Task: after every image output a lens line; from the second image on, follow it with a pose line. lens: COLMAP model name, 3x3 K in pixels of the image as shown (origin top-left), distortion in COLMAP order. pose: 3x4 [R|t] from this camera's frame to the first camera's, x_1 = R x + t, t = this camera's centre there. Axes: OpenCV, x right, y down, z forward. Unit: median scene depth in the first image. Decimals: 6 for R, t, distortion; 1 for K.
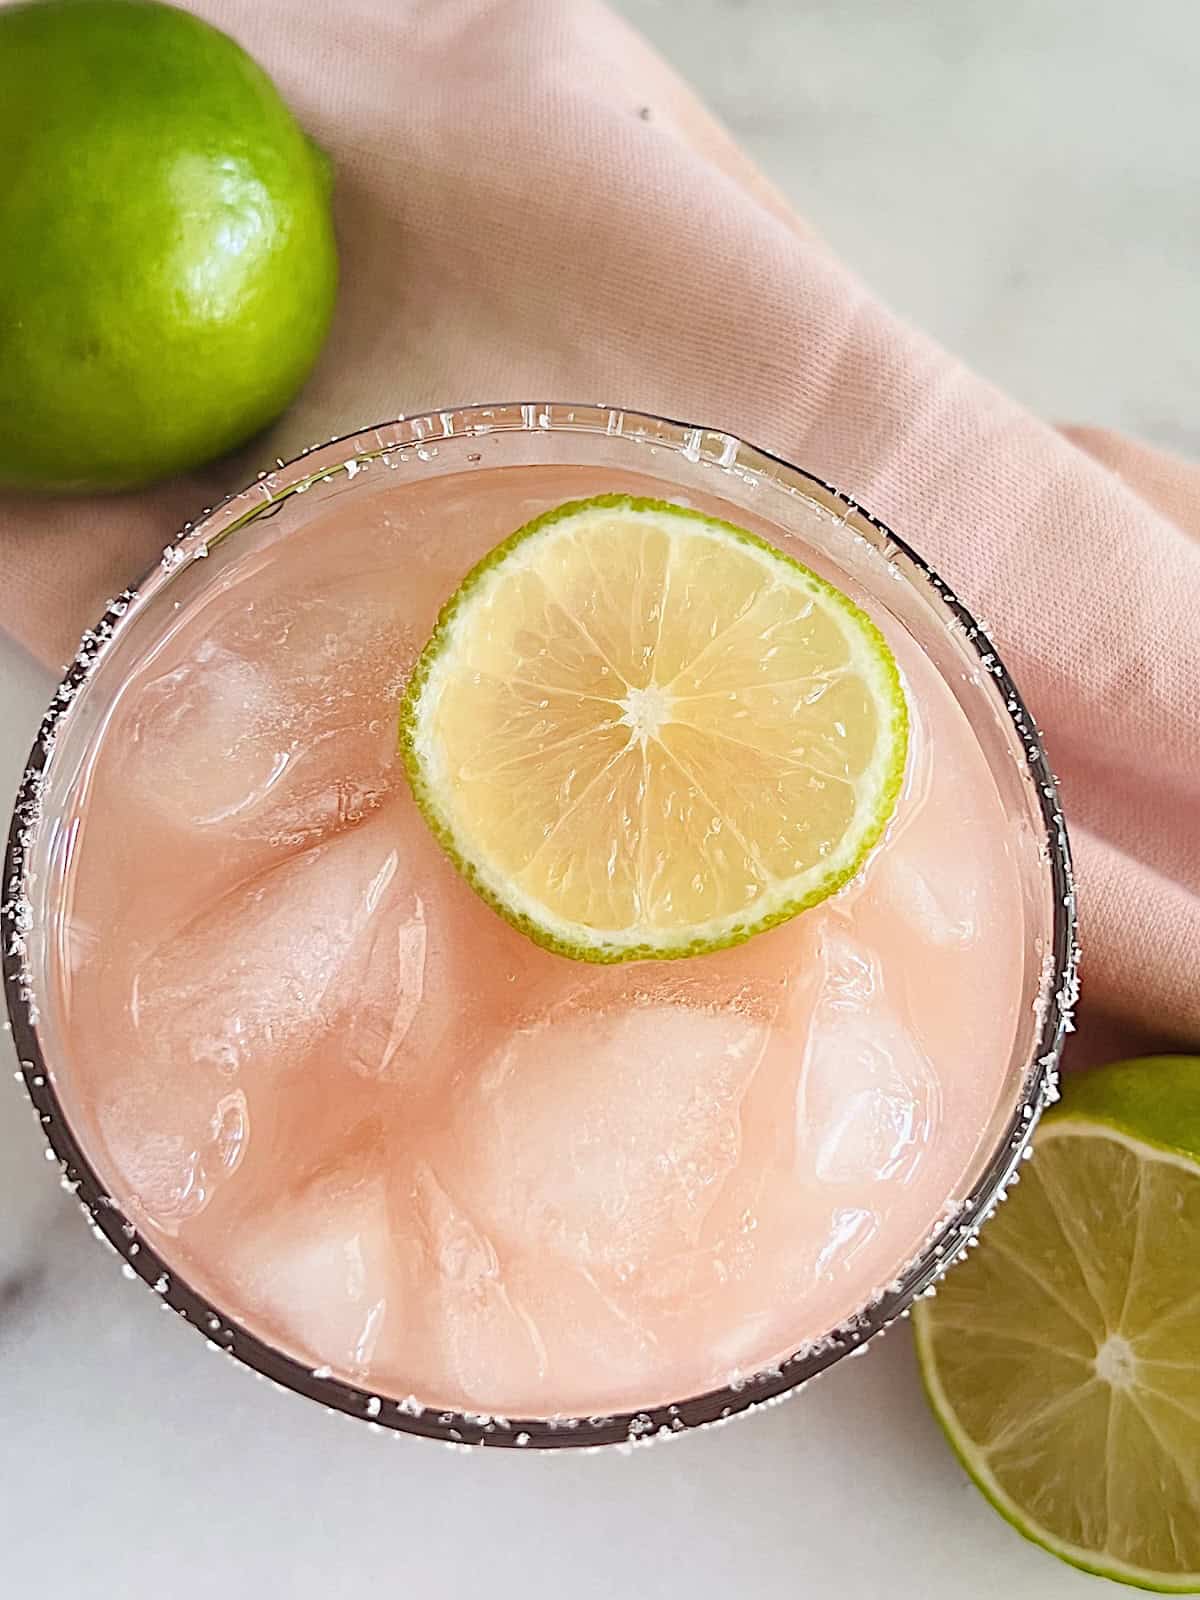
lens RADIAL K [[2310.4, 0, 538.0], [0, 2310.4, 799.6], [0, 0, 1]] dist [0.016857, -0.030637]
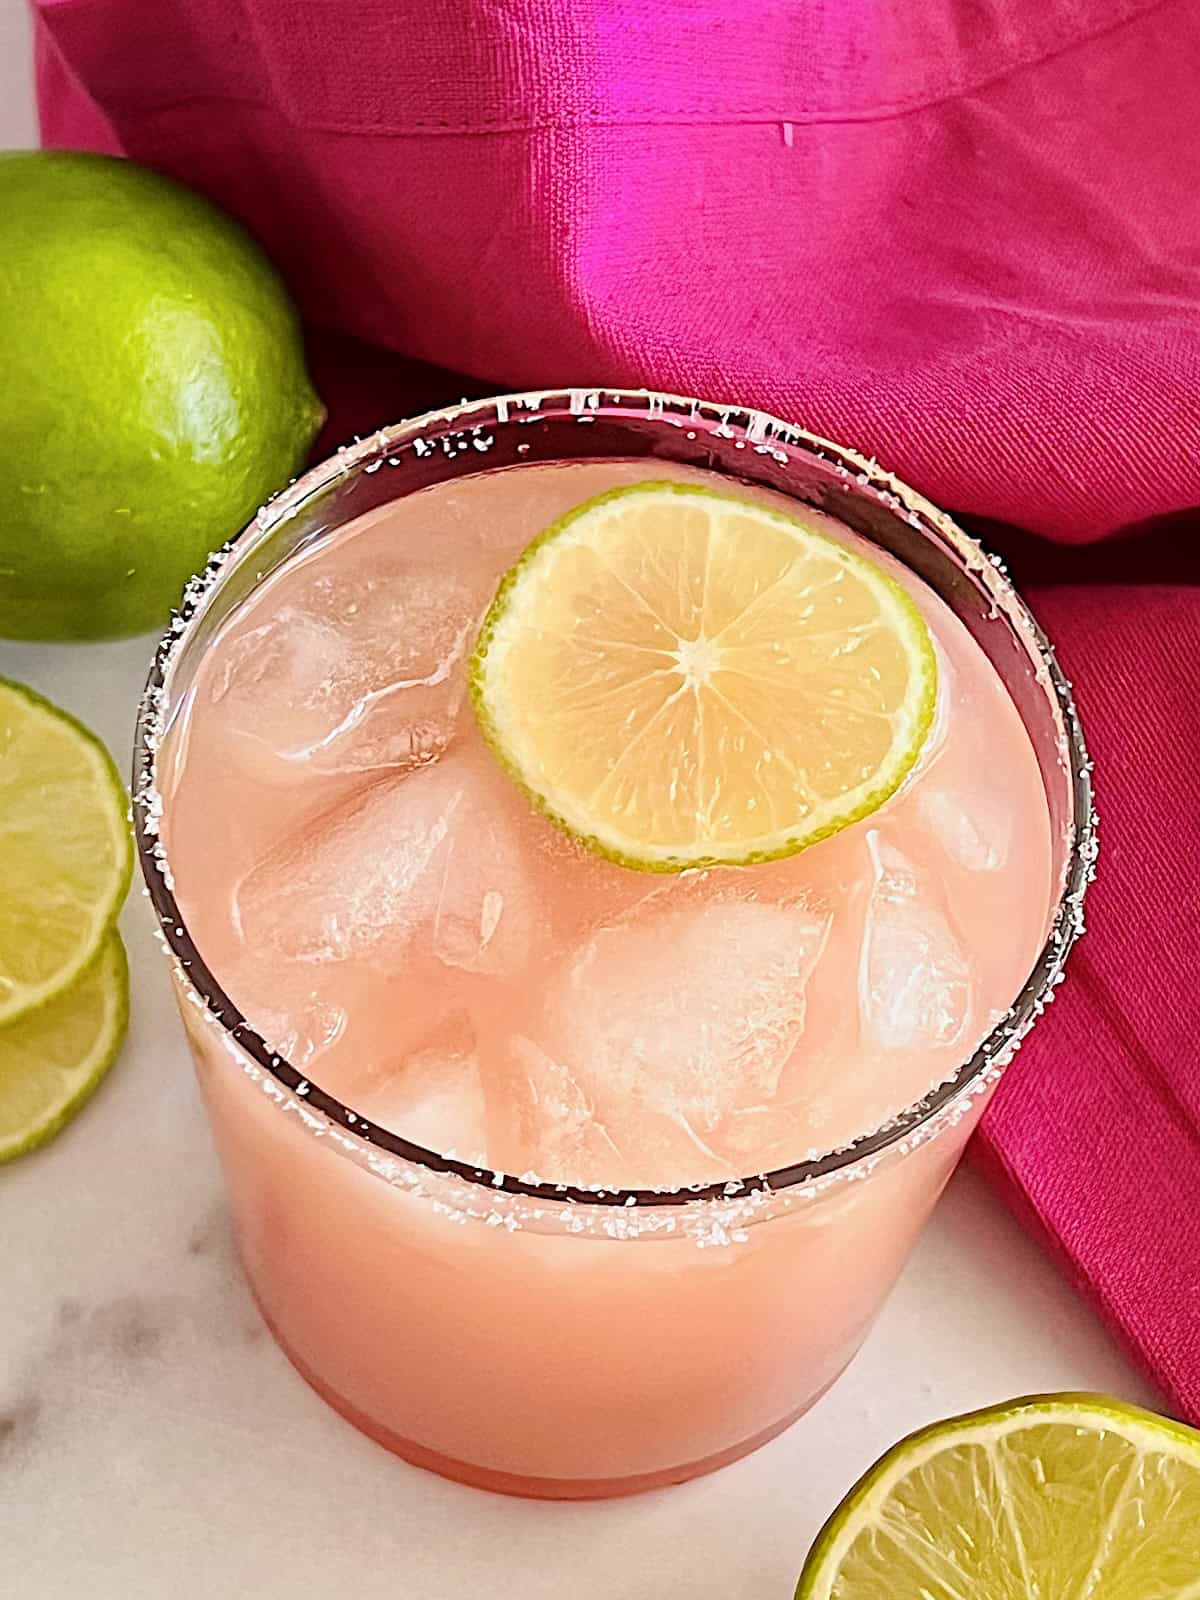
lens RADIAL K [[3586.1, 0, 599.2], [0, 3586.1, 799.8], [0, 0, 1]] dist [-0.272162, 0.250486]
pose [[0.997350, -0.018371, 0.070399, -0.120587], [0.032648, 0.977714, -0.207388, 0.379983], [-0.065020, 0.209137, 0.975722, -0.632979]]
